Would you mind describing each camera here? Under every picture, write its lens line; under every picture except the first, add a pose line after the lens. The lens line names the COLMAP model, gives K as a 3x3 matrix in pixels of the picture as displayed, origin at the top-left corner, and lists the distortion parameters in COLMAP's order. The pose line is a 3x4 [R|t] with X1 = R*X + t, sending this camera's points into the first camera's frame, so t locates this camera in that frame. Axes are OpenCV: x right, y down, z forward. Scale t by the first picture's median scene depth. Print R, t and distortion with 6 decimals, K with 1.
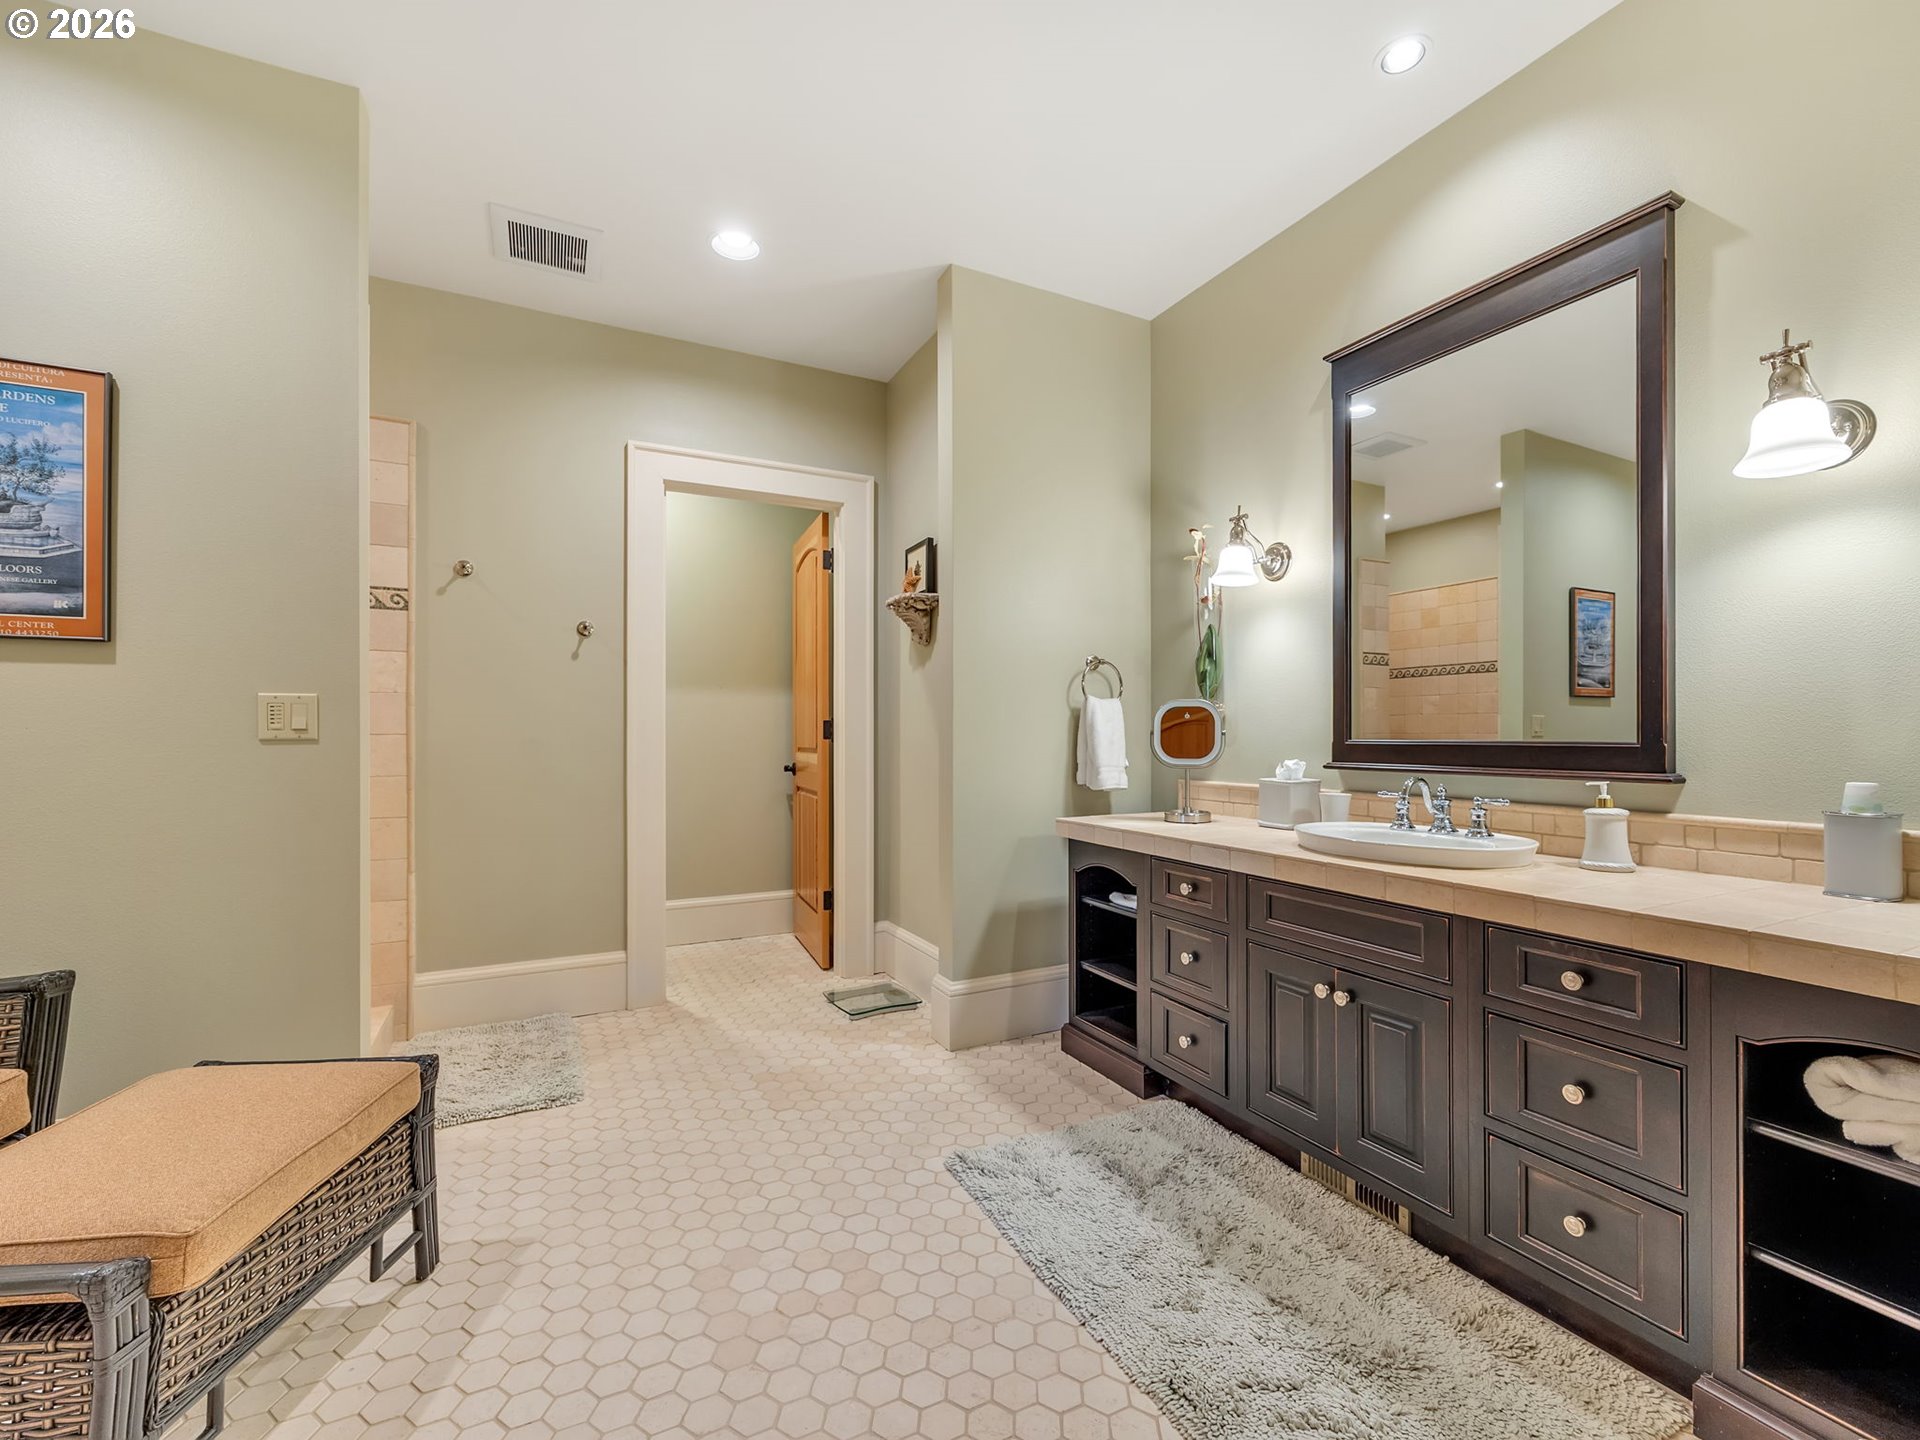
lens RADIAL K [[1280.1, 0, 960.0], [0, 1280.1, 720.0], [0, 0, 1]] dist [0.003155, -0.001891]
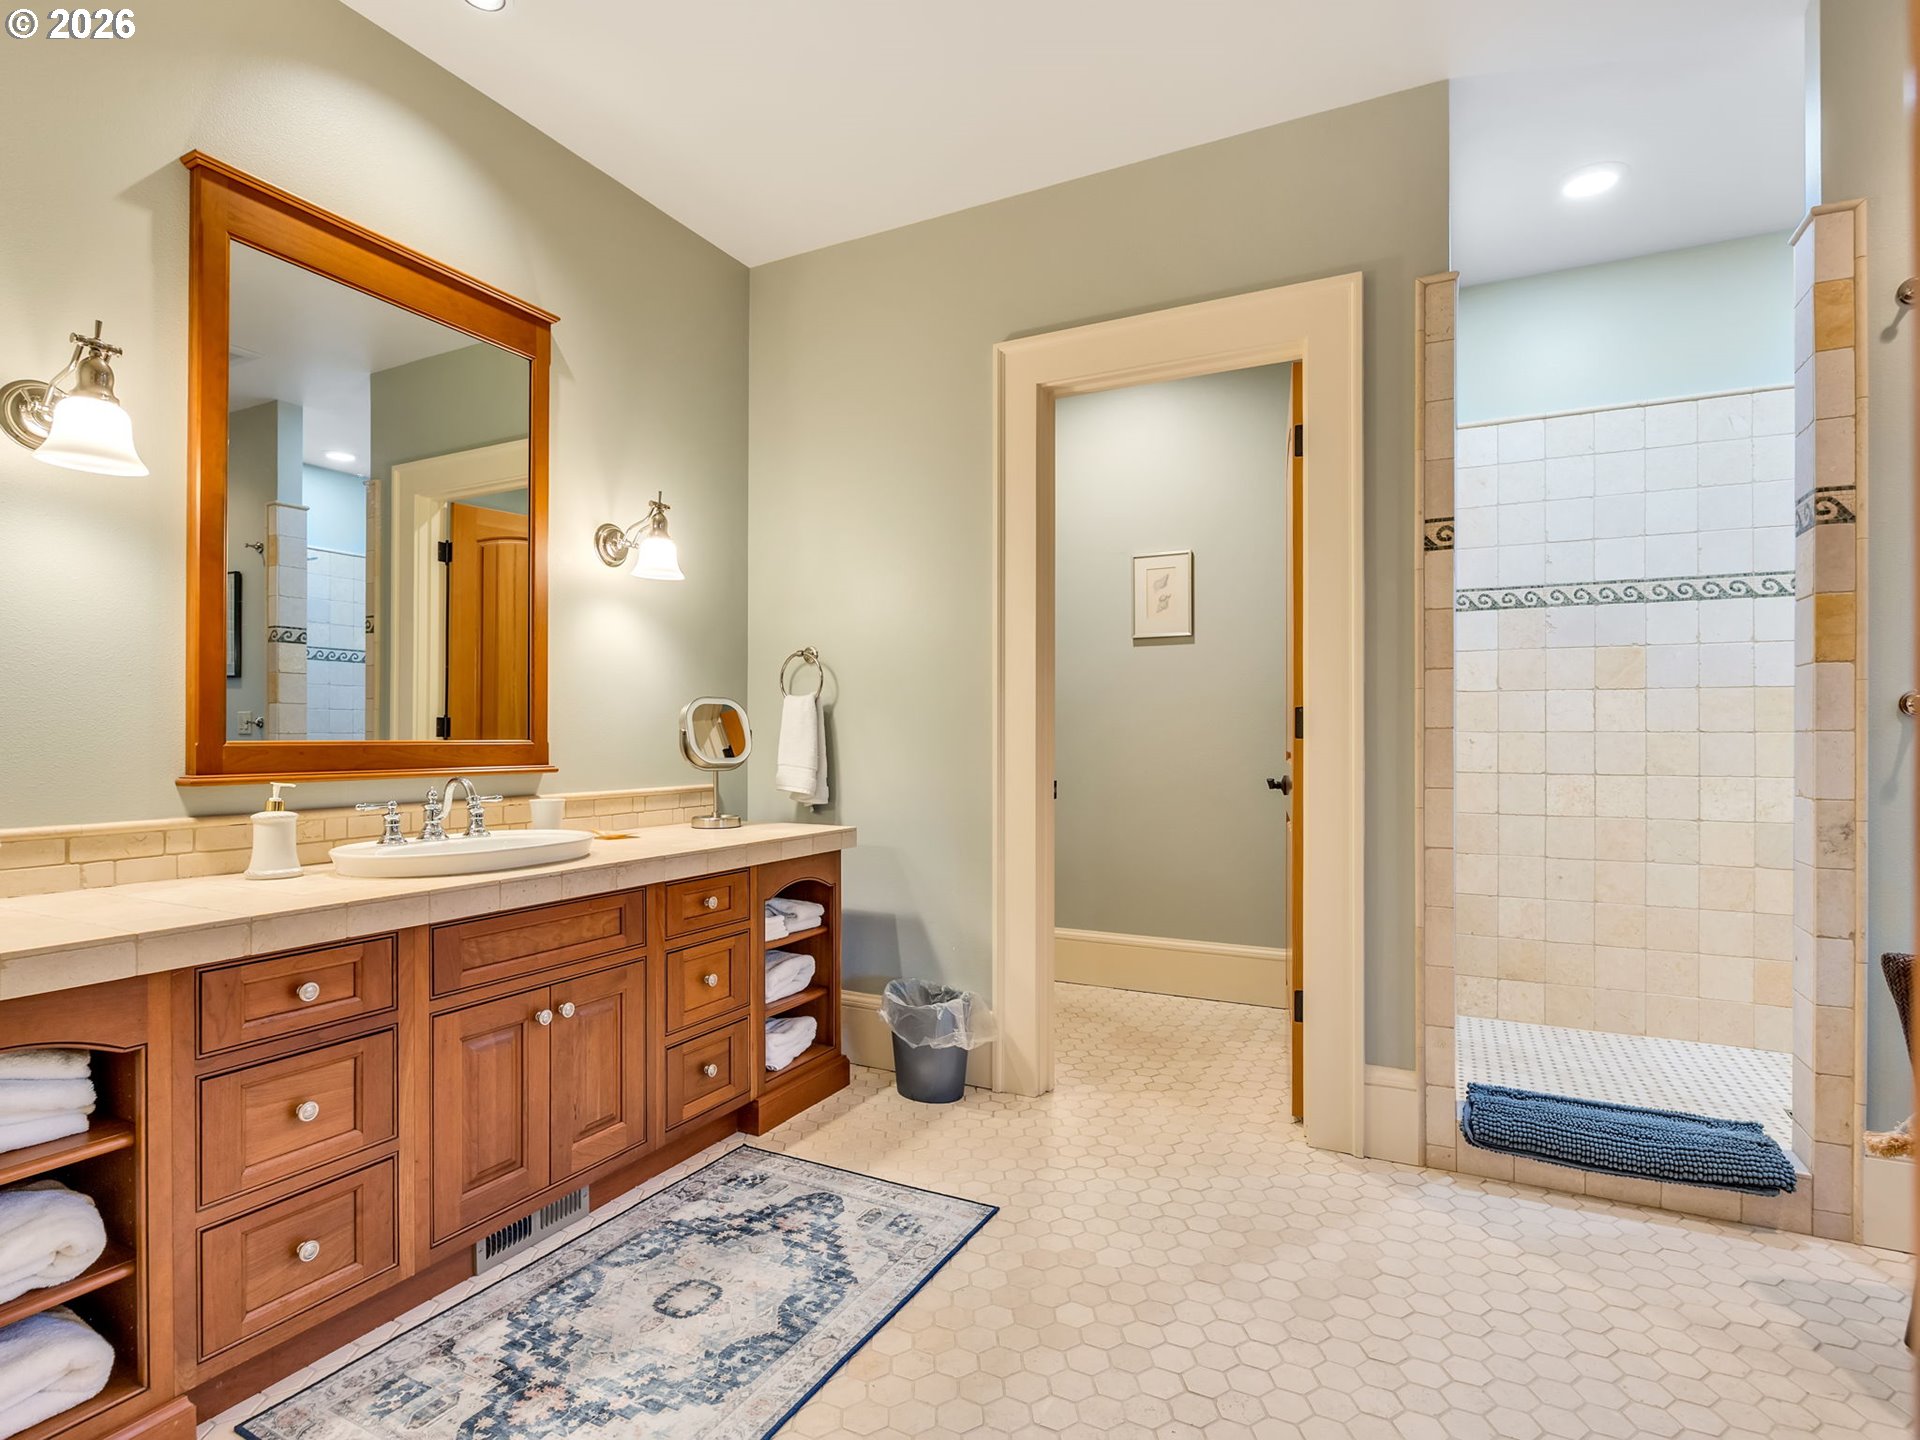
lens RADIAL K [[1280.1, 0, 960.0], [0, 1280.1, 720.0], [0, 0, 1]] dist [0.003155, -0.001891]
pose [[-0.731721, 0.002845, 0.681599, -0.509118], [-0.005250, 0.999938, -0.009810, 0.008571], [-0.681584, -0.010756, -0.731661, 1.347890]]
